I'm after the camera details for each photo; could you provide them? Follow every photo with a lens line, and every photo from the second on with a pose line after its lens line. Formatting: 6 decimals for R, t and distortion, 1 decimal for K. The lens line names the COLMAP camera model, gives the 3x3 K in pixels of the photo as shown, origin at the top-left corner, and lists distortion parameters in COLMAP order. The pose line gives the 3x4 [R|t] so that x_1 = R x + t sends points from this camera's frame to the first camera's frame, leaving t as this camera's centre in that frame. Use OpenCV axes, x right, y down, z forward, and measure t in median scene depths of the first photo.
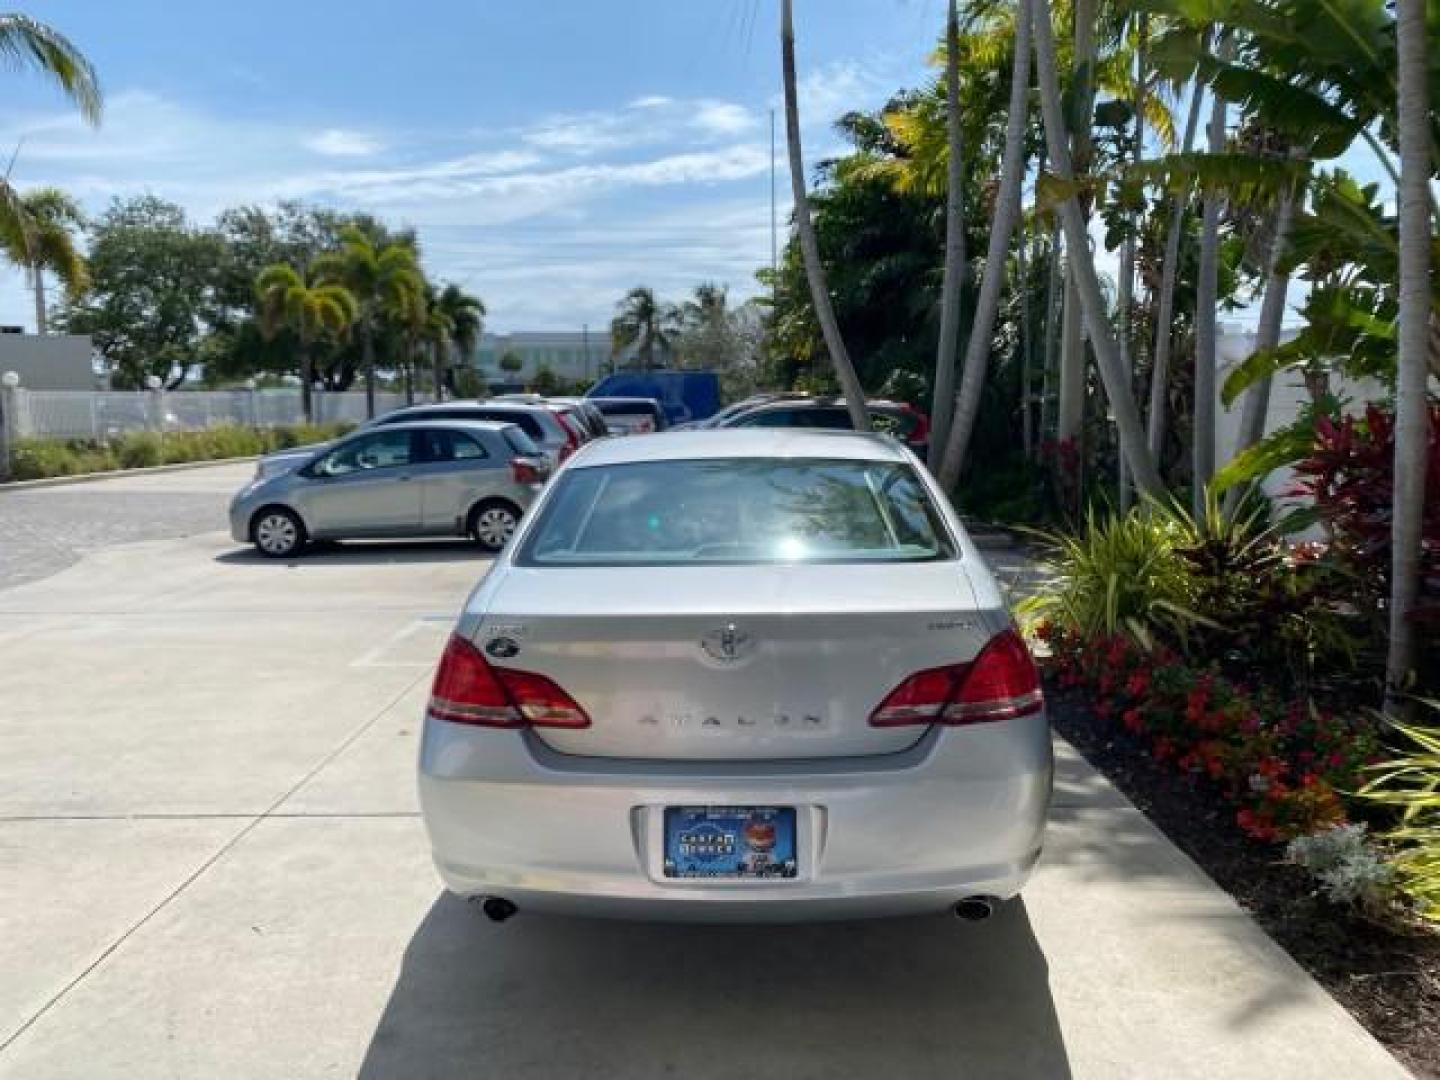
lens RADIAL K [[1108.5, 0, 715.4], [0, 1108.5, 549.3], [0, 0, 1]] dist [0.016977, -0.018589]
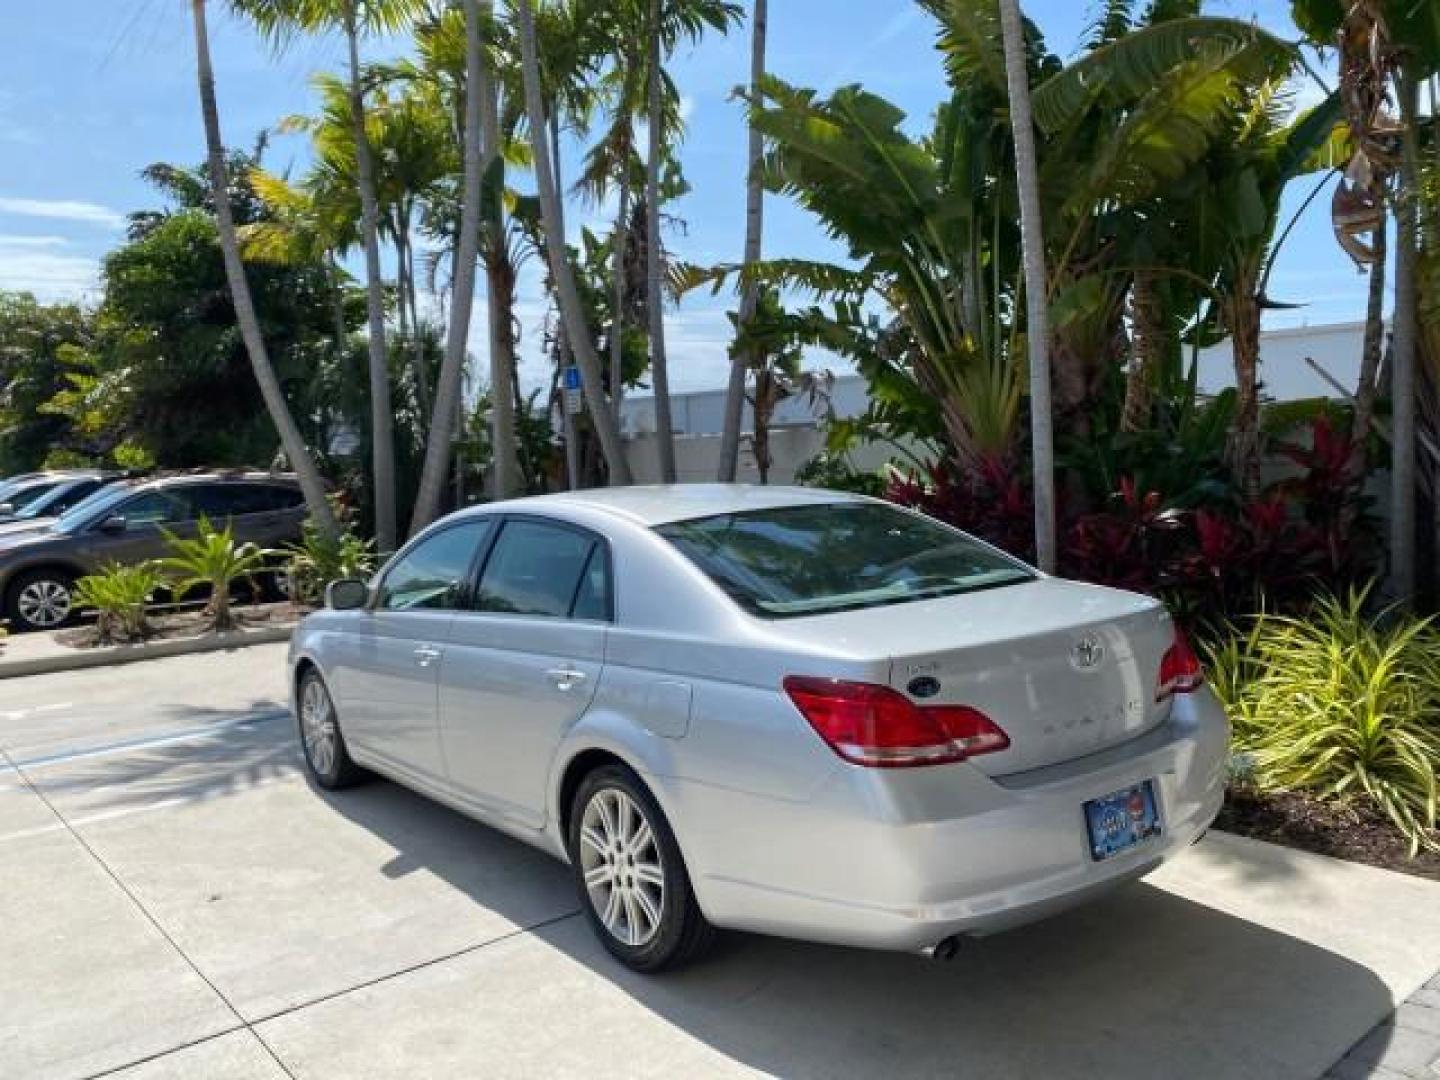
lens RADIAL K [[1108.5, 0, 714.5], [0, 1108.5, 534.9], [0, 0, 1]] dist [0.016977, -0.018589]
pose [[0.764651, -0.056423, 0.641970, -0.175058], [0.108321, 0.993240, -0.041725, -0.004973], [-0.635276, 0.101444, 0.765594, 0.058300]]
